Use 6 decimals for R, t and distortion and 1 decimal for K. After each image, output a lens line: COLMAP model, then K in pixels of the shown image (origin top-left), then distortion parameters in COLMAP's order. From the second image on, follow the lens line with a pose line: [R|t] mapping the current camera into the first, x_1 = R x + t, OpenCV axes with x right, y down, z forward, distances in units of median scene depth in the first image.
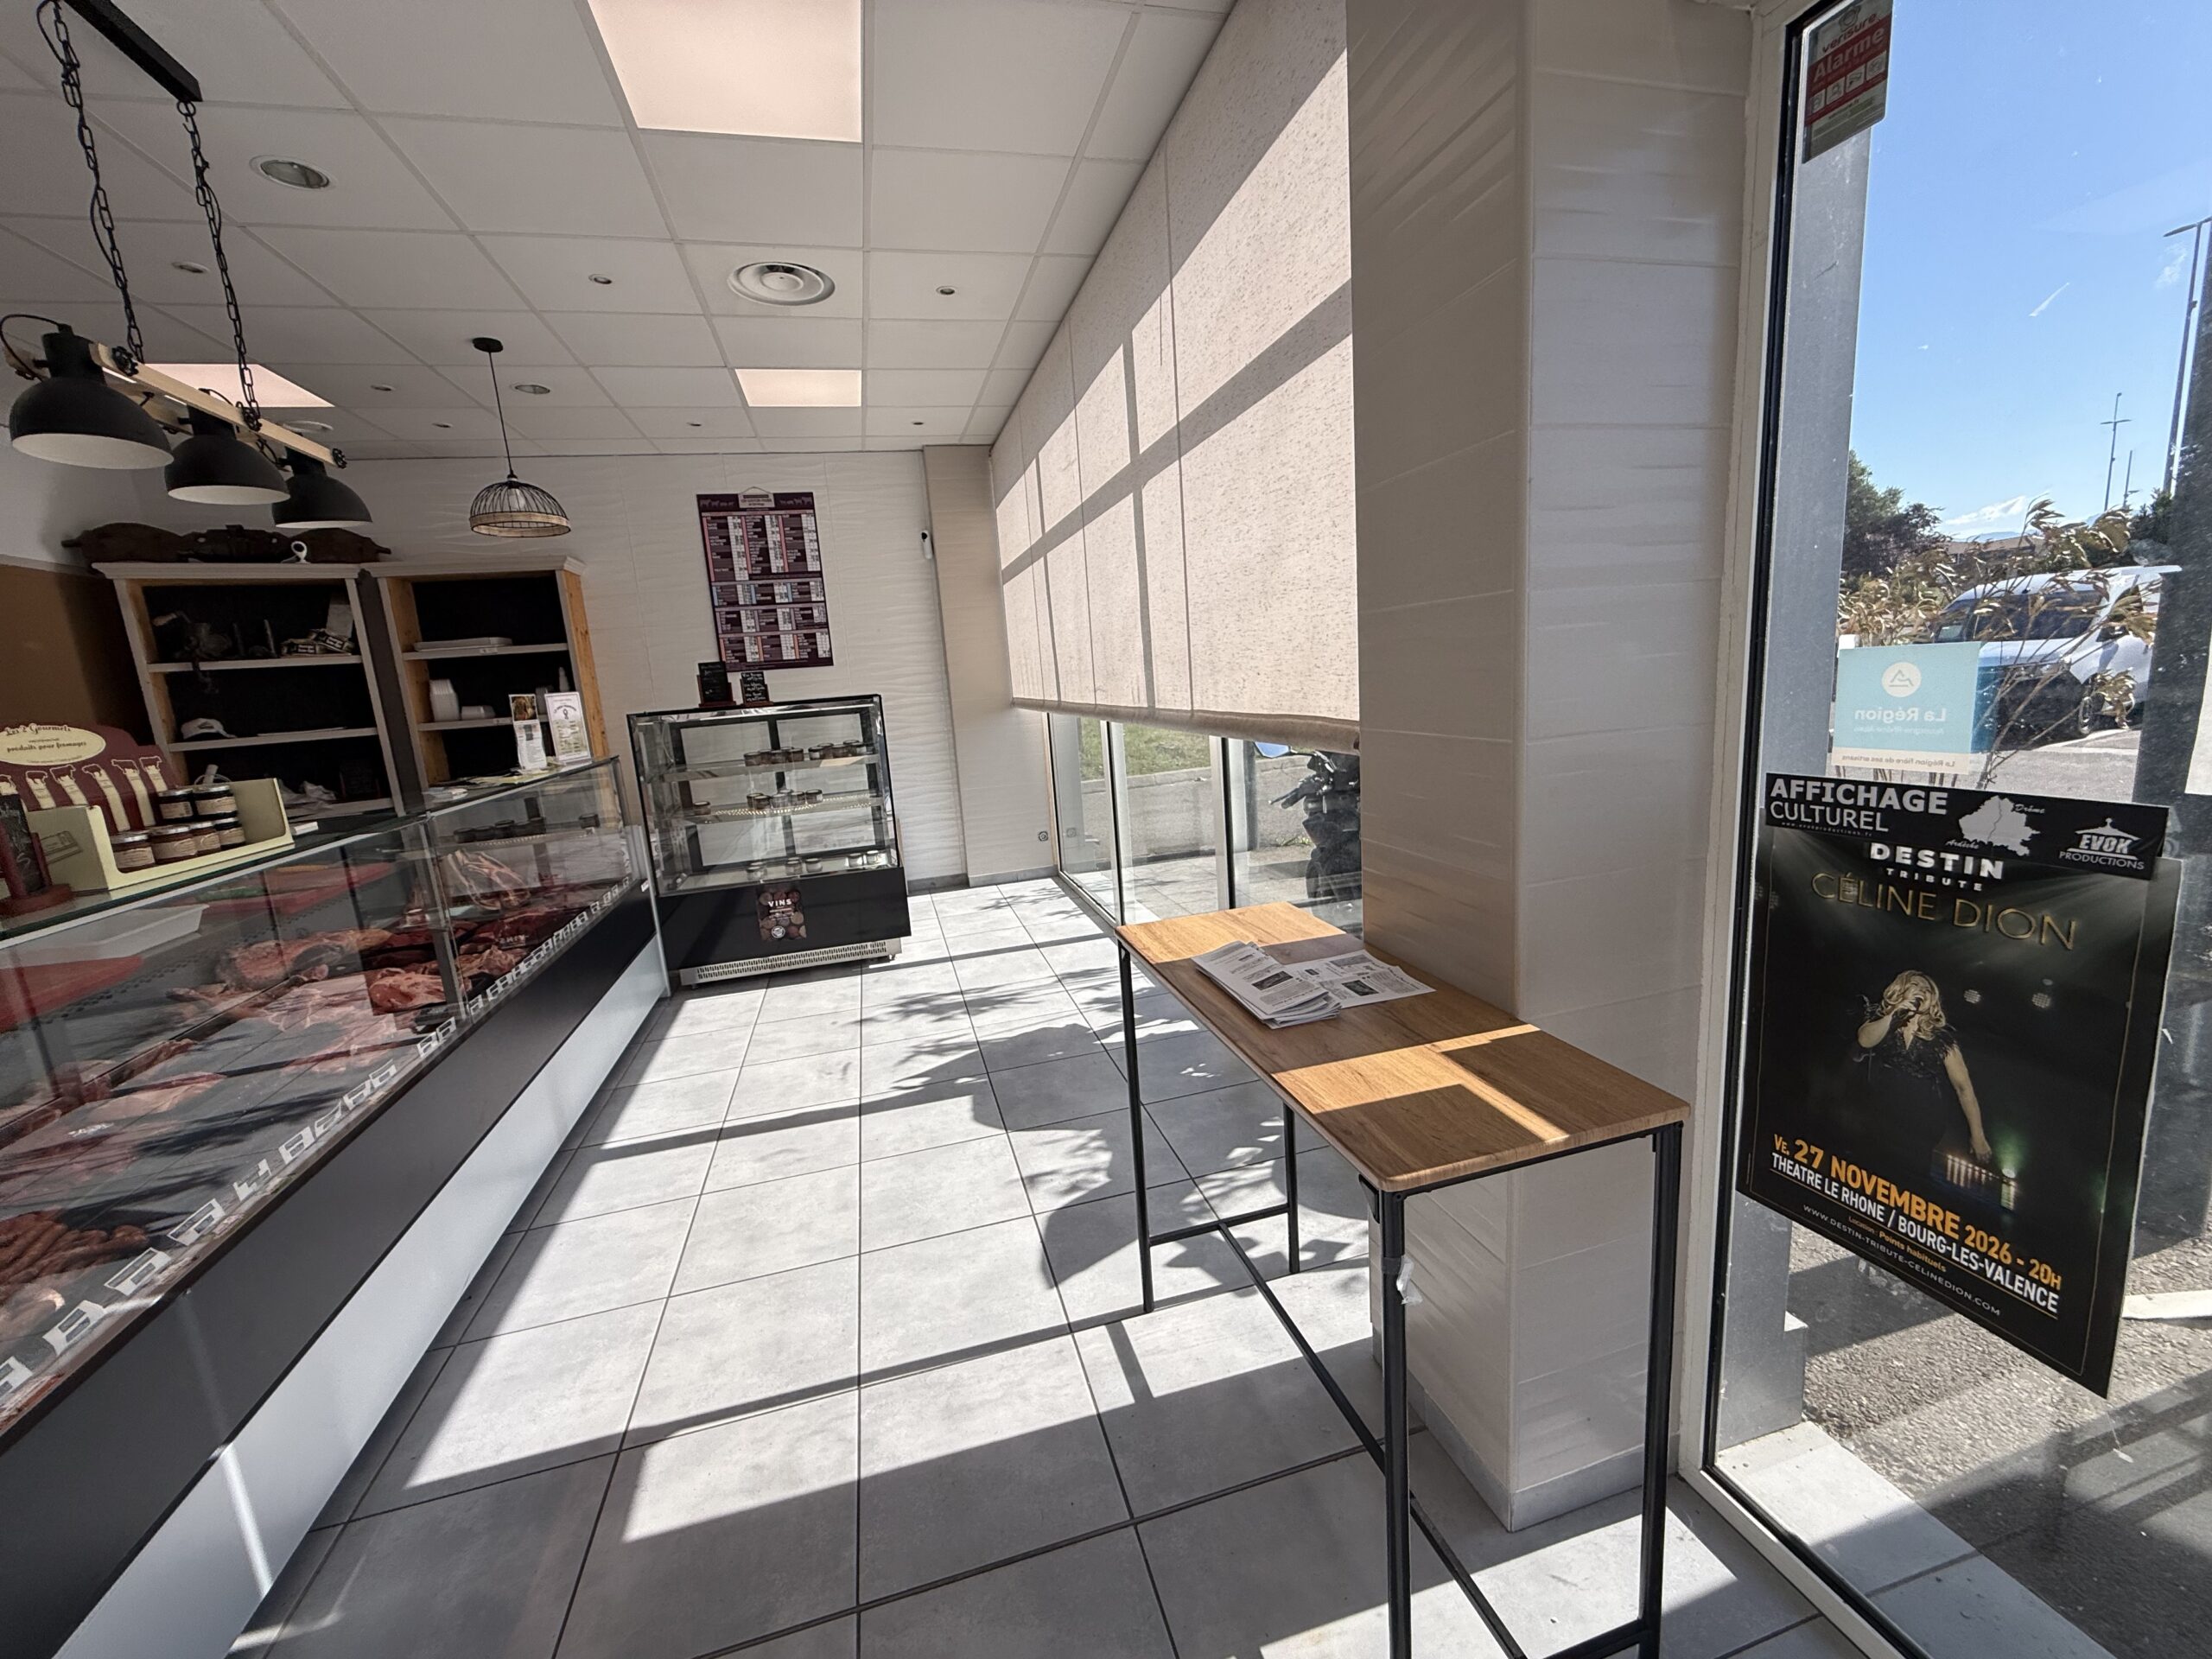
lens RADIAL K [[876.6, 0, 1099.1], [0, 876.6, 828.9], [0, 0, 1]] dist [-0.003100, -0.000275]
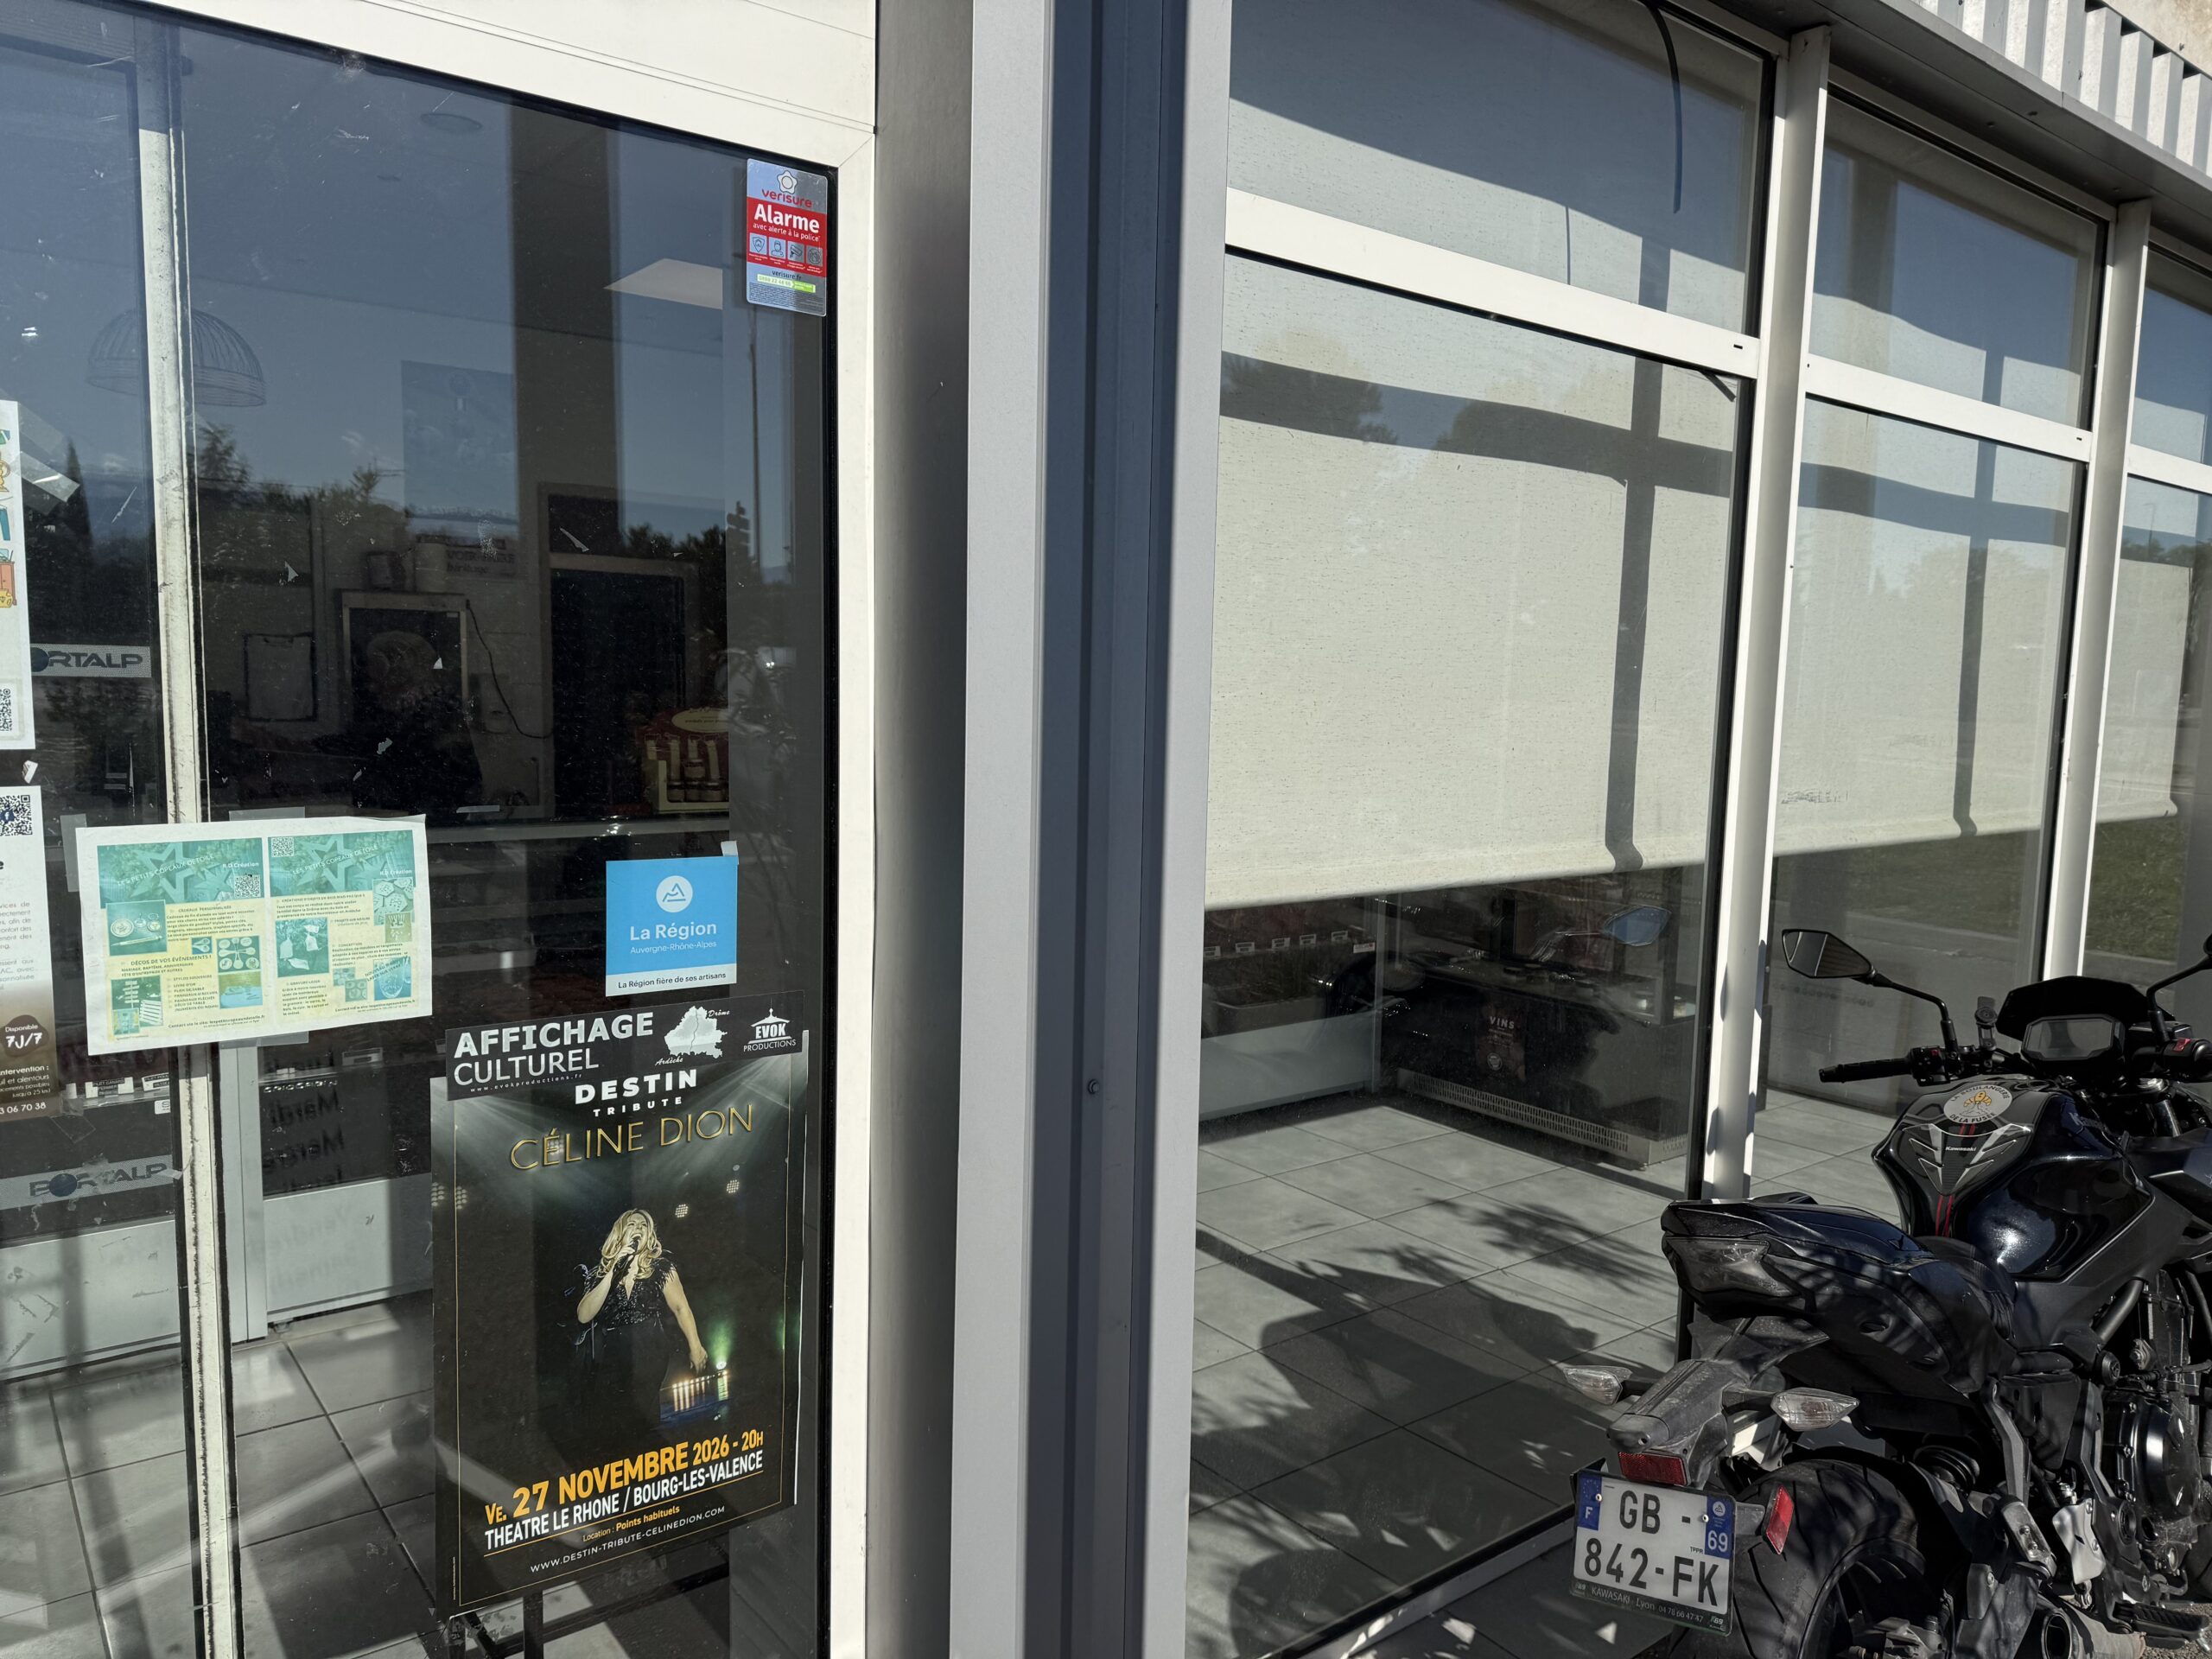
lens RADIAL K [[1530.0, 0, 1123.0], [0, 1530.0, 839.0], [0, 0, 1]] dist [0.086218, -0.122653]
pose [[-0.405434, -0.032783, 0.913536, -0.459946], [0.147718, 0.983873, 0.100865, -0.190896], [-0.902110, 0.175840, -0.394053, 0.693097]]
